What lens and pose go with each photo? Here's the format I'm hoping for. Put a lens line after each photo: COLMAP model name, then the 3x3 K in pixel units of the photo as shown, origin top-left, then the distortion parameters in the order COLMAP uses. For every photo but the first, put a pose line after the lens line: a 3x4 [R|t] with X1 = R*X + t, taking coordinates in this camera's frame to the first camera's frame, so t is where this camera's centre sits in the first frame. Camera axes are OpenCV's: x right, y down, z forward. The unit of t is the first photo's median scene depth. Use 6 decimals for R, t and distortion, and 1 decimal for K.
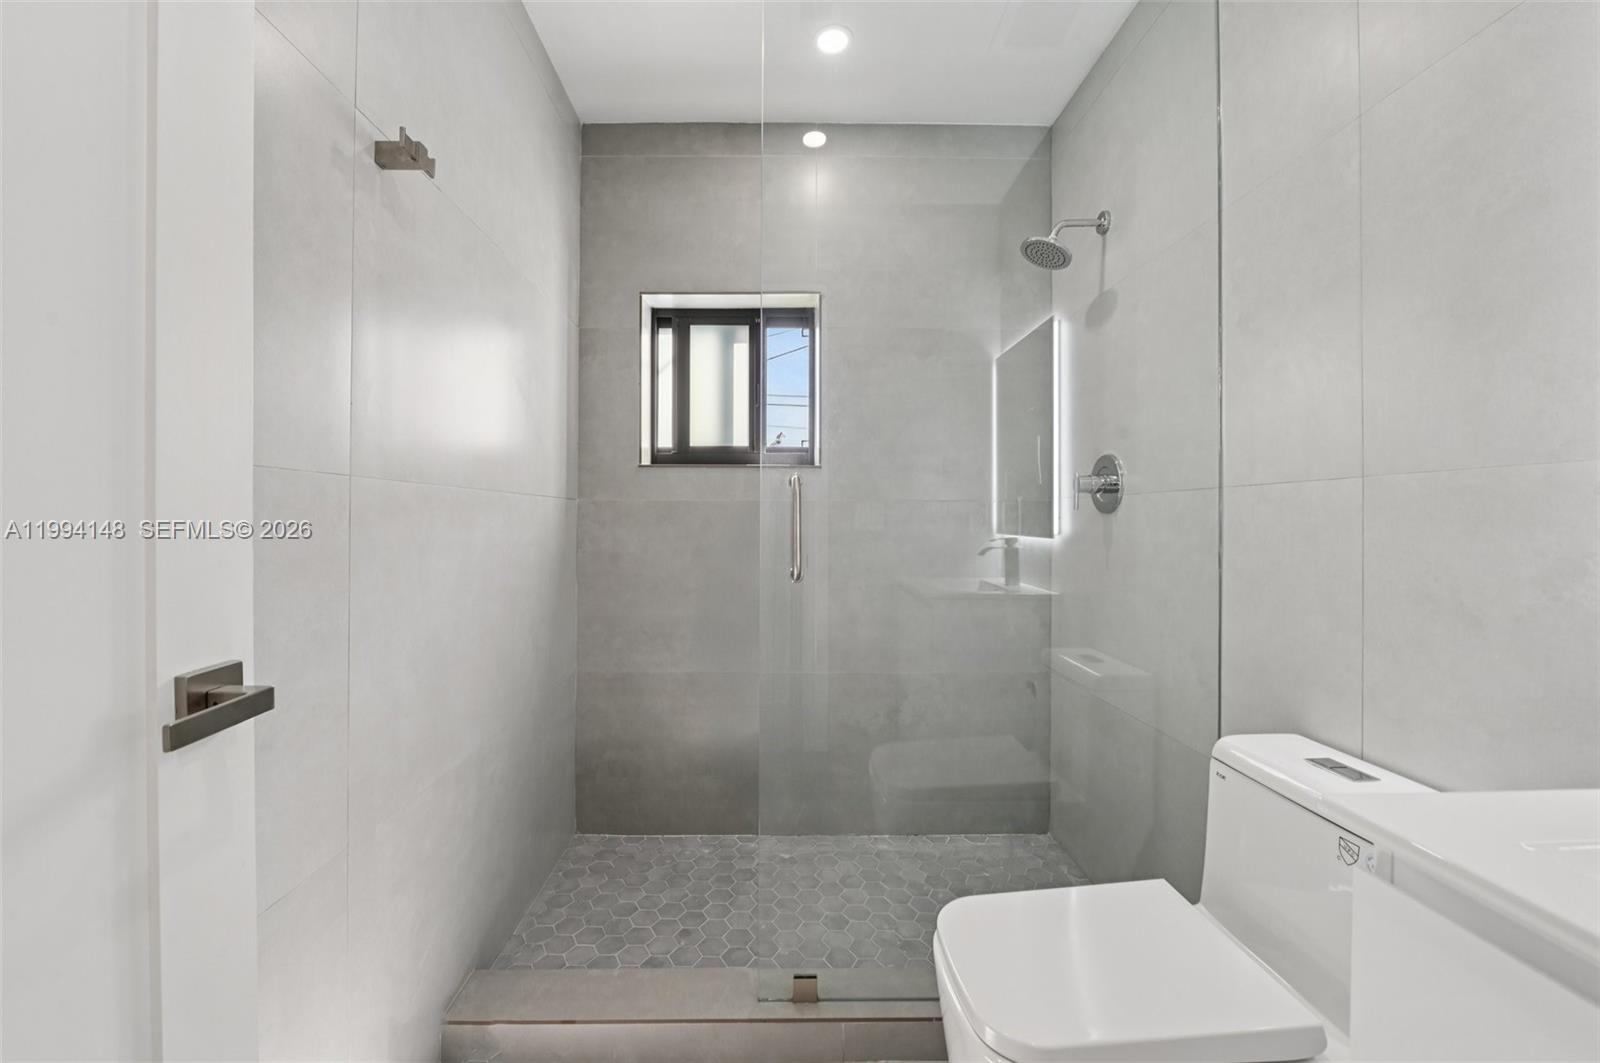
lens RADIAL K [[638.7, 0, 791.9], [0, 638.7, 528.5], [0, 0, 1]] dist [-0.006771, -0.000706]
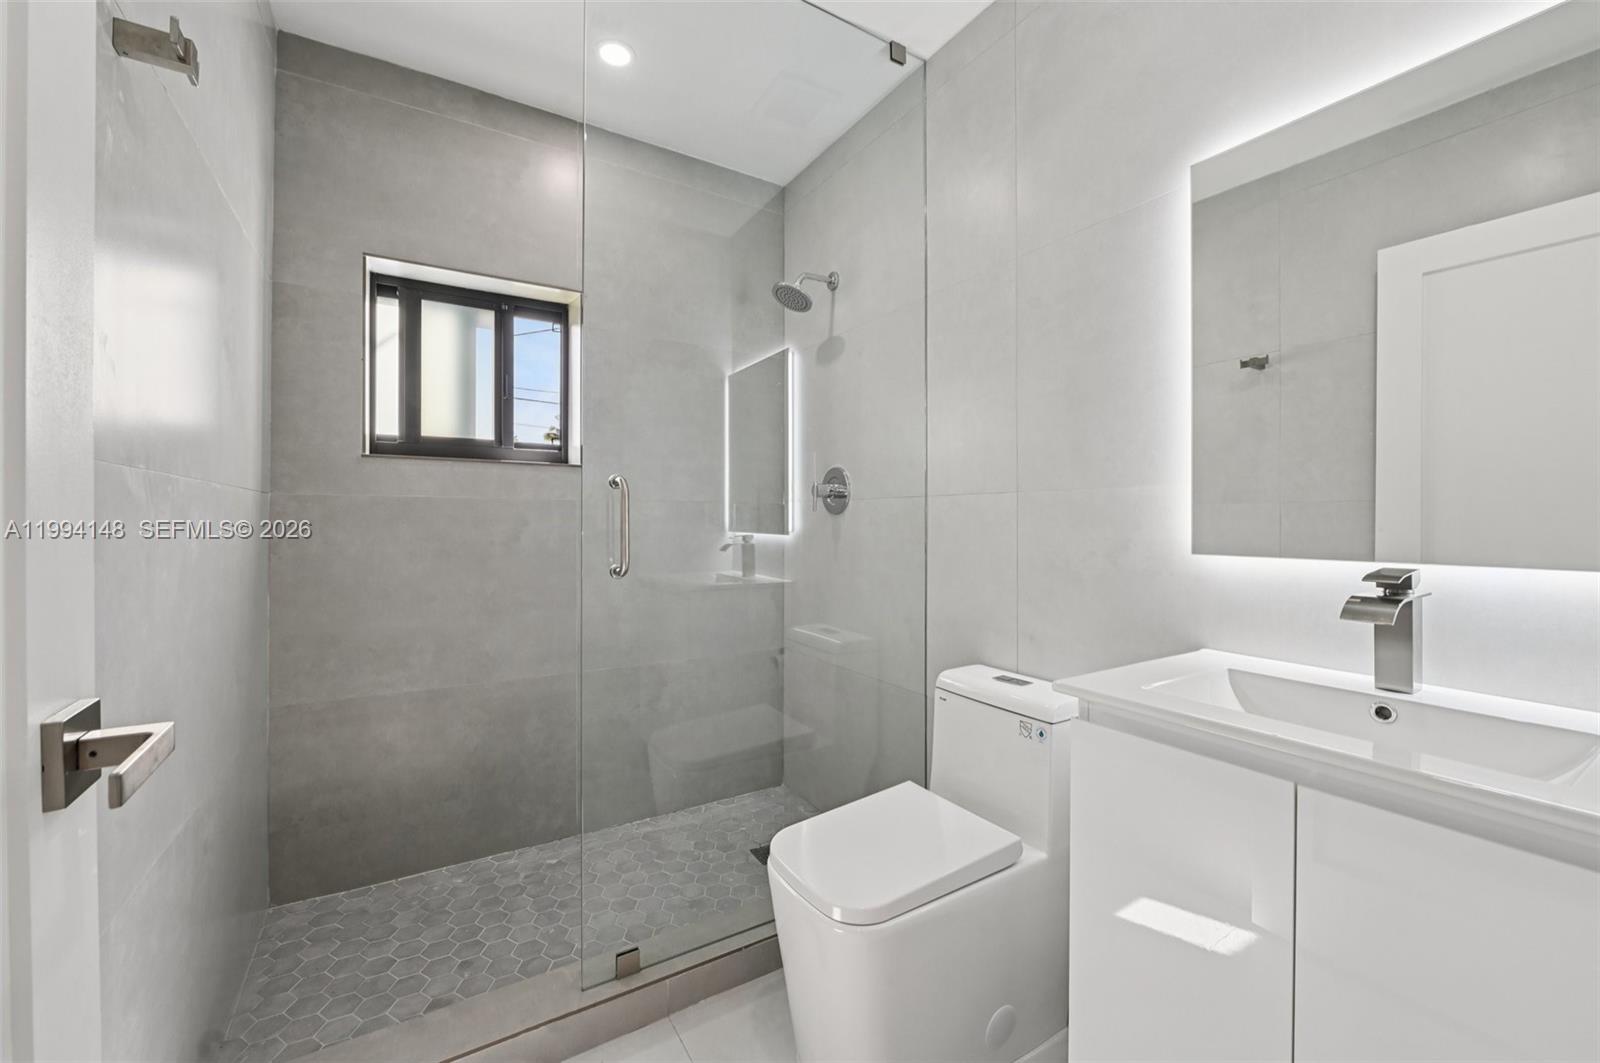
lens RADIAL K [[638.7, 0, 798.7], [0, 638.7, 531.0], [0, 0, 1]] dist [-0.006771, -0.000706]
pose [[0.858719, -0.007443, 0.512393, -0.182396], [0.005291, 0.999970, 0.005659, 0.001436], [-0.512420, -0.002149, 0.858732, -0.033727]]
